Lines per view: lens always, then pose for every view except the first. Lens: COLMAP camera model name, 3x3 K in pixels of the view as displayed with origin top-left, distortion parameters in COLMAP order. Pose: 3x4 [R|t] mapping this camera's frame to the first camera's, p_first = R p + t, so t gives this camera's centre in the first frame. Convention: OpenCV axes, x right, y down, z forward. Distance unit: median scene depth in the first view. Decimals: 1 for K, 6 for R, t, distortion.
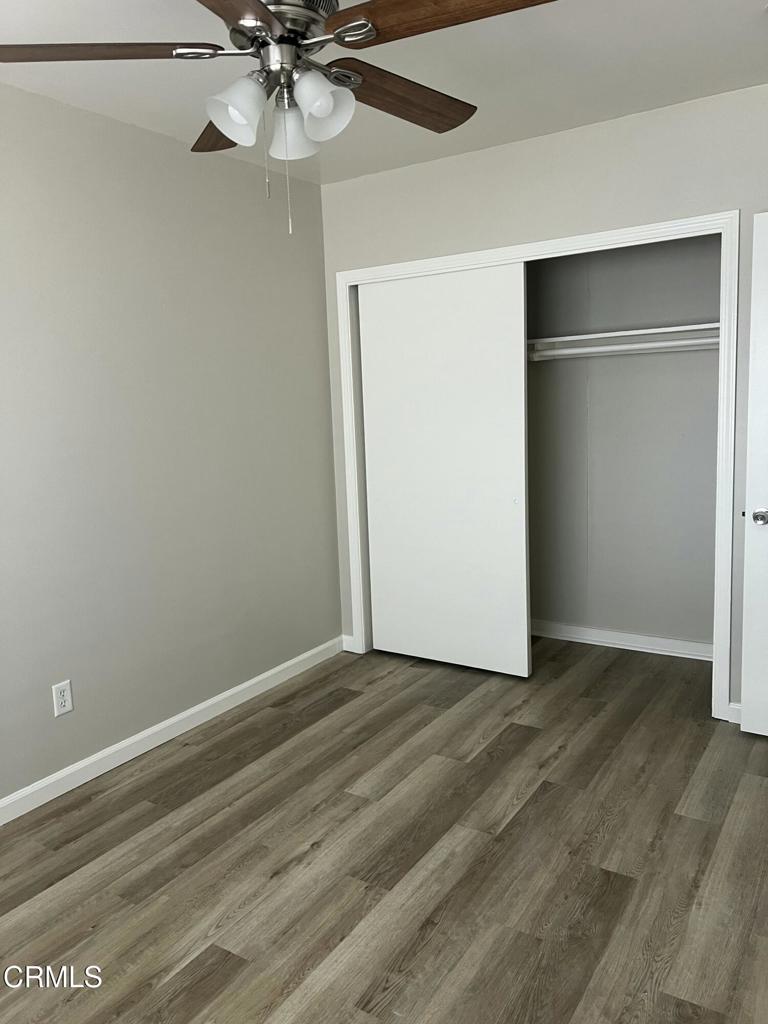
lens RADIAL K [[771.0, 0, 372.8], [0, 771.0, 513.9], [0, 0, 1]] dist [0.070694, -0.077147]
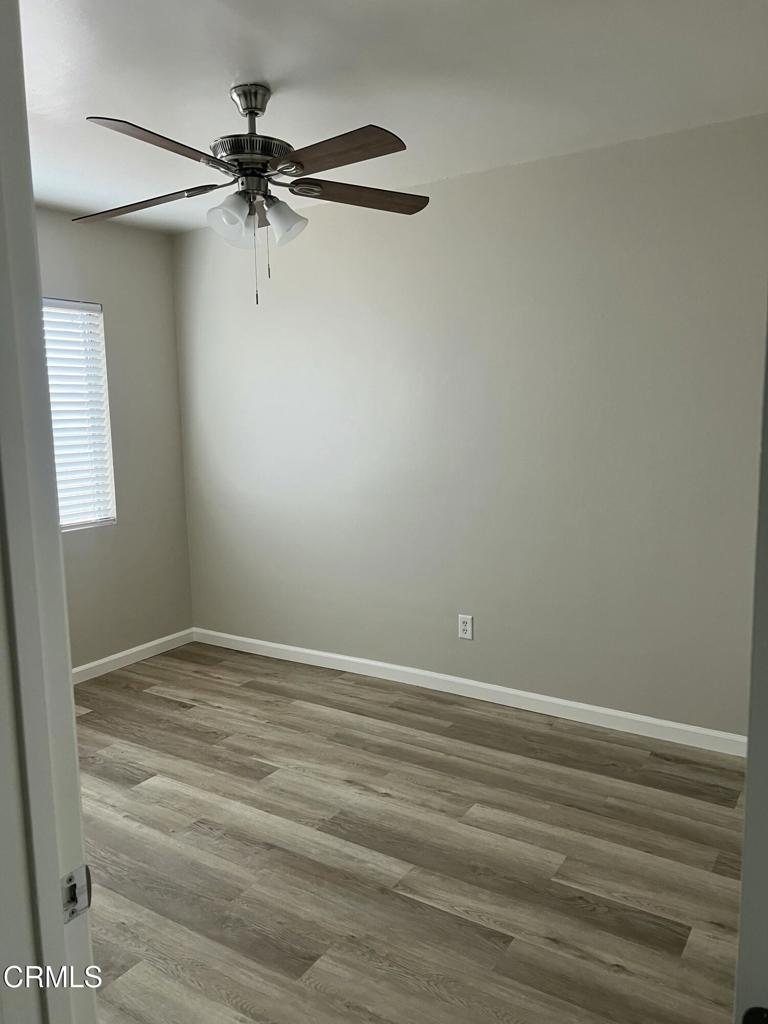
lens RADIAL K [[771.0, 0, 374.2], [0, 771.0, 508.6], [0, 0, 1]] dist [0.070694, -0.077147]
pose [[-0.001625, 0.172026, -0.985091, 0.910786], [-0.131118, 0.976551, 0.170751, -0.176941], [0.991365, 0.129441, 0.020969, 0.812154]]
